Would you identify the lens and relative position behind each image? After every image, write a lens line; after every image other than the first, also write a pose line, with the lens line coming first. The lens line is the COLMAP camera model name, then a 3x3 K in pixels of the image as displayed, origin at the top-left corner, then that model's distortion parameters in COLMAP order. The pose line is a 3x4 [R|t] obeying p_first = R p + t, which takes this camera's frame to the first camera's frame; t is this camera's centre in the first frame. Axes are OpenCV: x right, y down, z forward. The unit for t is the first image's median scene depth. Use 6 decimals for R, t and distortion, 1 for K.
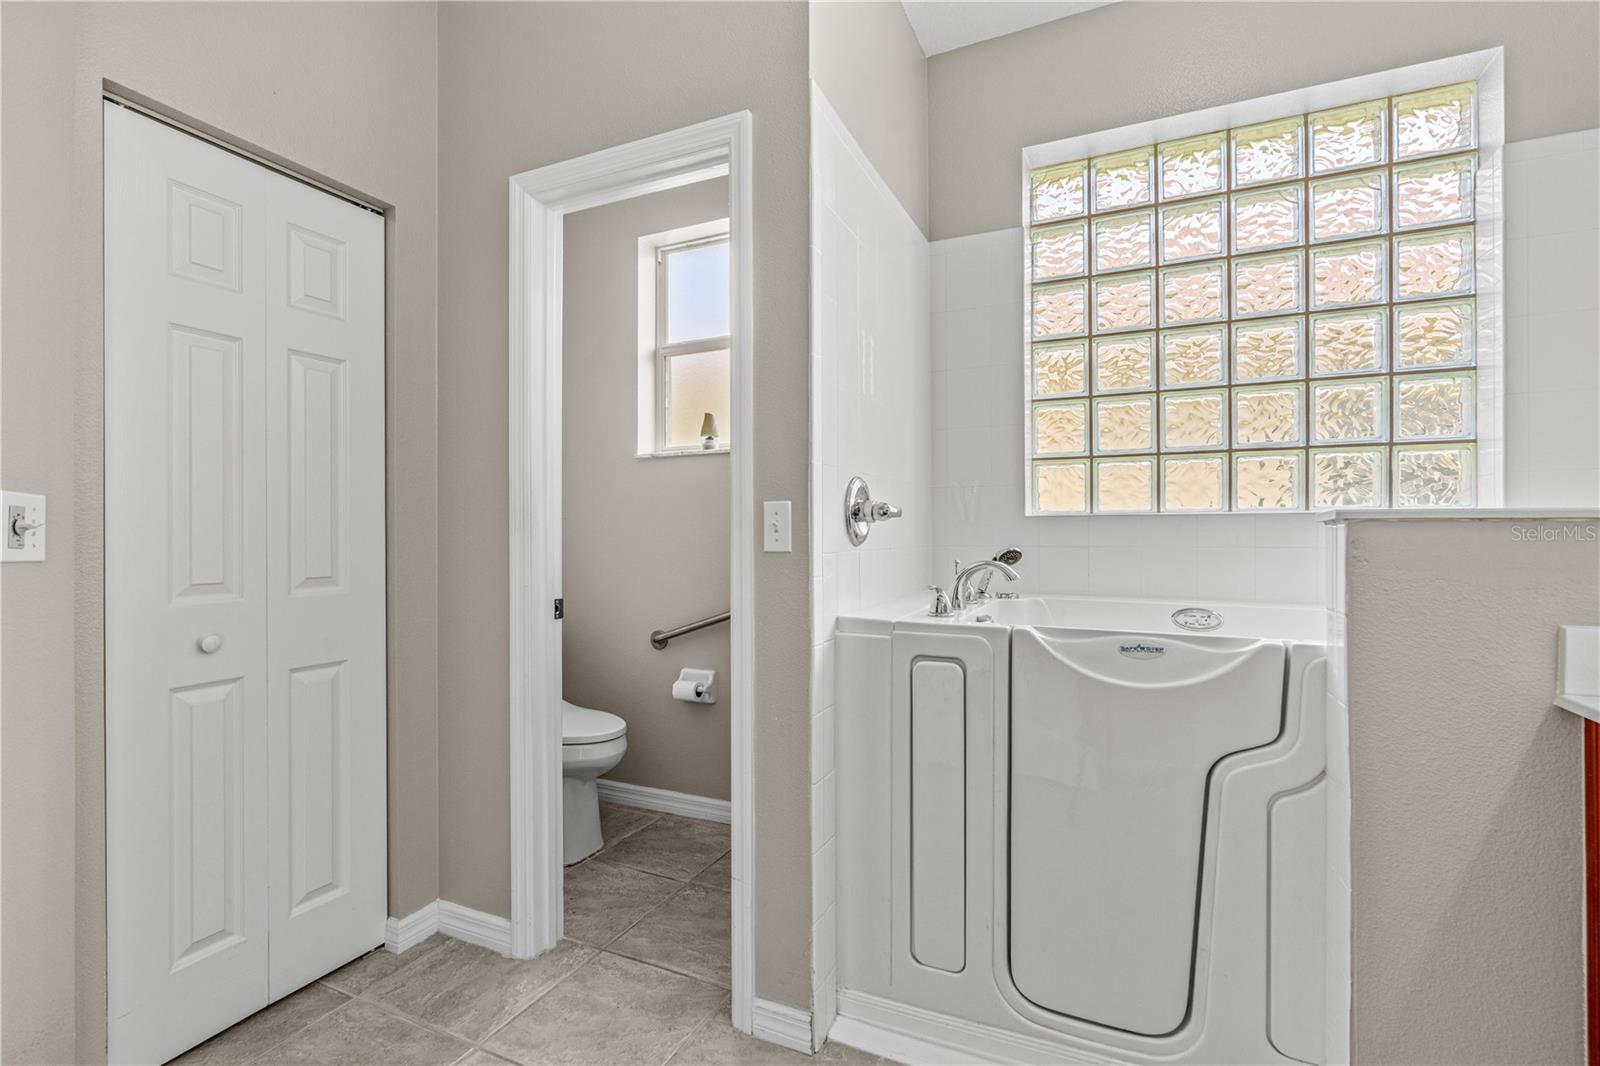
lens RADIAL K [[705.9, 0, 827.4], [0, 705.9, 531.0], [0, 0, 1]] dist [-0.001340, -0.000025]
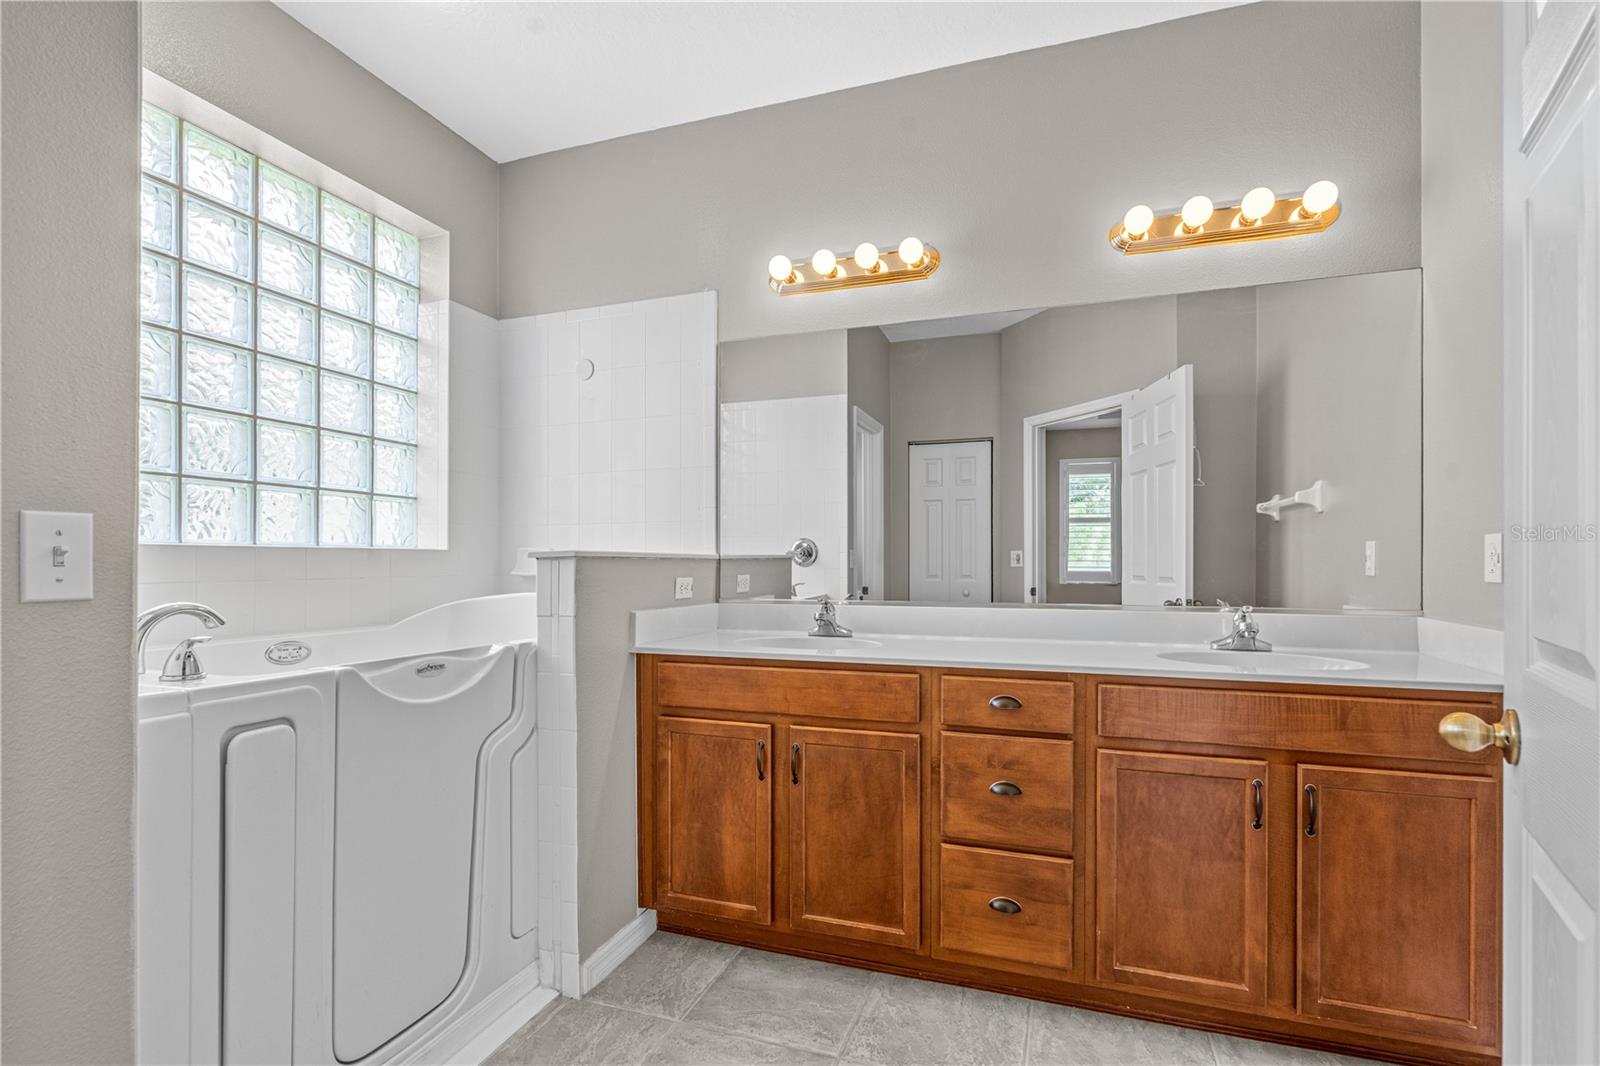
lens RADIAL K [[748.7, 0, 797.8], [0, 748.7, 556.9], [0, 0, 1]] dist [-0.002388, 0.000107]
pose [[-0.075361, 0.008175, 0.997123, -0.722430], [-0.000484, 0.999966, -0.008235, -0.002501], [-0.997156, -0.001103, -0.075355, 0.447164]]
